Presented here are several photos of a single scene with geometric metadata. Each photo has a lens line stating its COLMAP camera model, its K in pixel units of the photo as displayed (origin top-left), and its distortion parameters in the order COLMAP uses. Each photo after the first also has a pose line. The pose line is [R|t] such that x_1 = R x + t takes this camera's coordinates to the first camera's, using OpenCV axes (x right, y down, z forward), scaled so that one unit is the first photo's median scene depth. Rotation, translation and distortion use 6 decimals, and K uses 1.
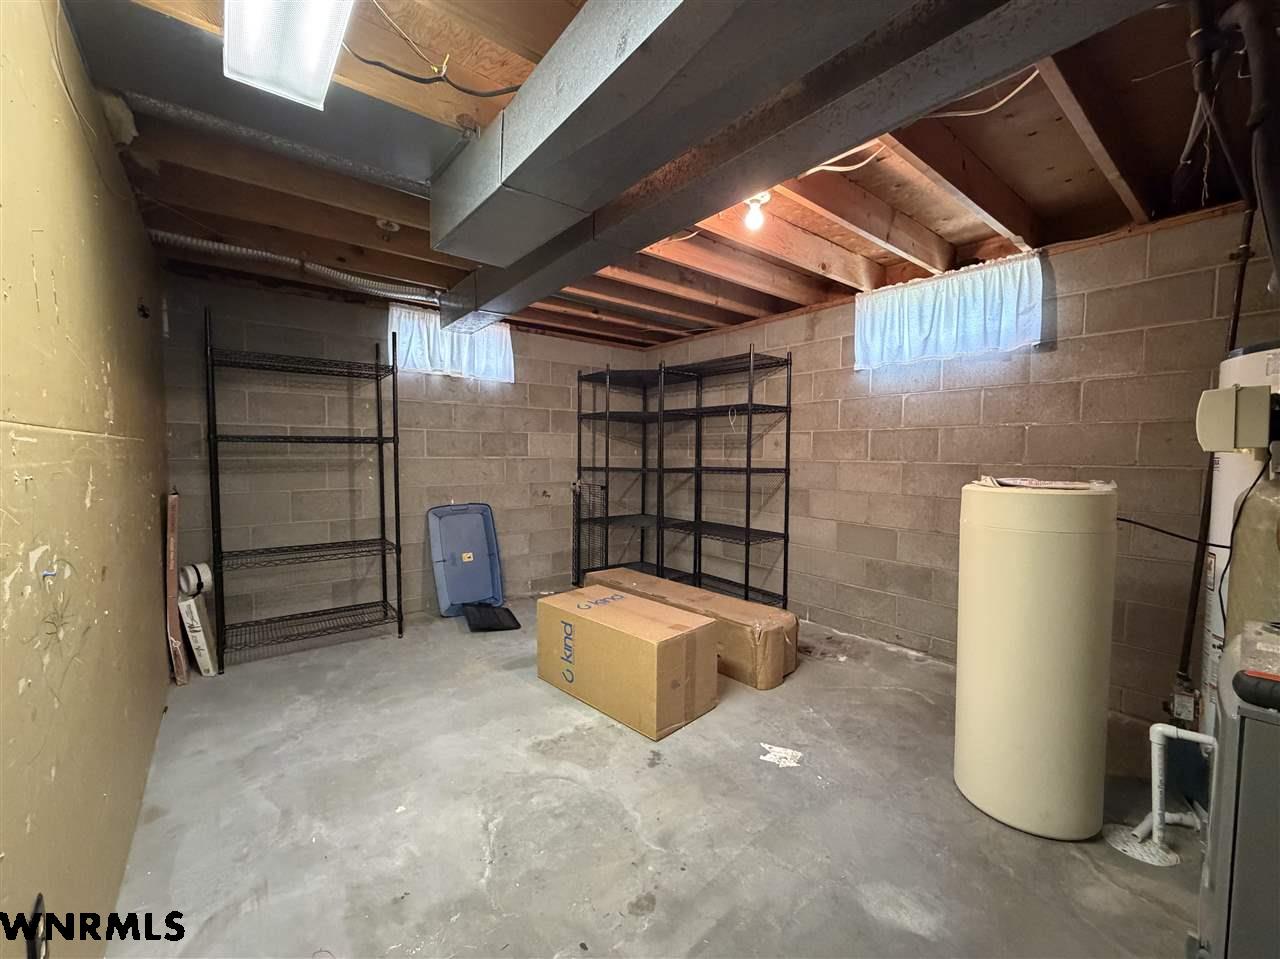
lens RADIAL K [[515.6, 0, 641.0], [0, 515.6, 480.9], [0, 0, 1]] dist [0.000060, 0.000262]
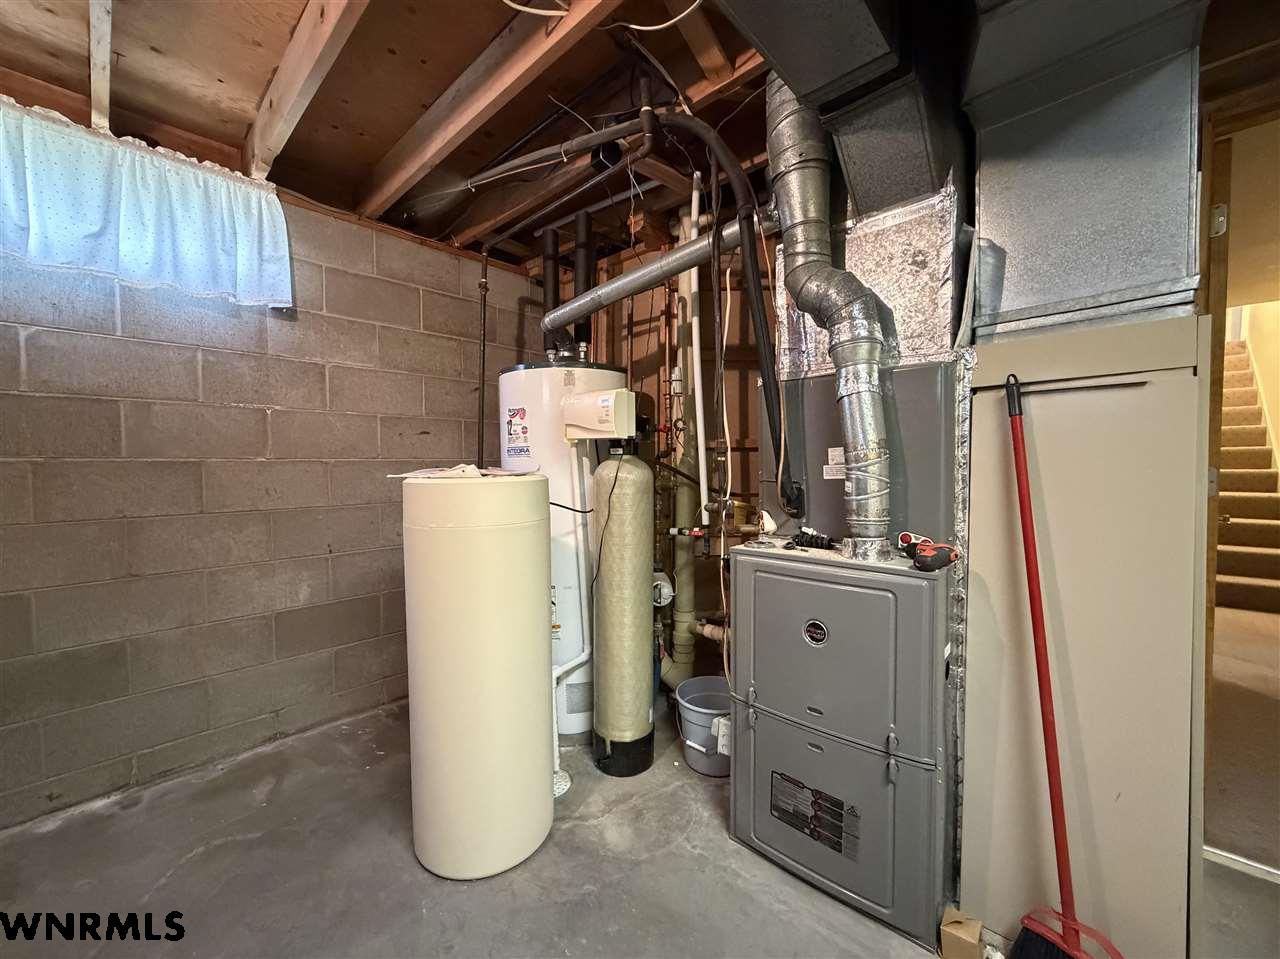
lens RADIAL K [[515.6, 0, 640.6], [0, 515.6, 476.9], [0, 0, 1]] dist [0.000060, 0.000262]
pose [[-0.152030, -0.042264, 0.987472, -0.104588], [0.052071, 0.997355, 0.050704, -0.015438], [-0.987003, 0.059127, -0.149427, 0.557837]]
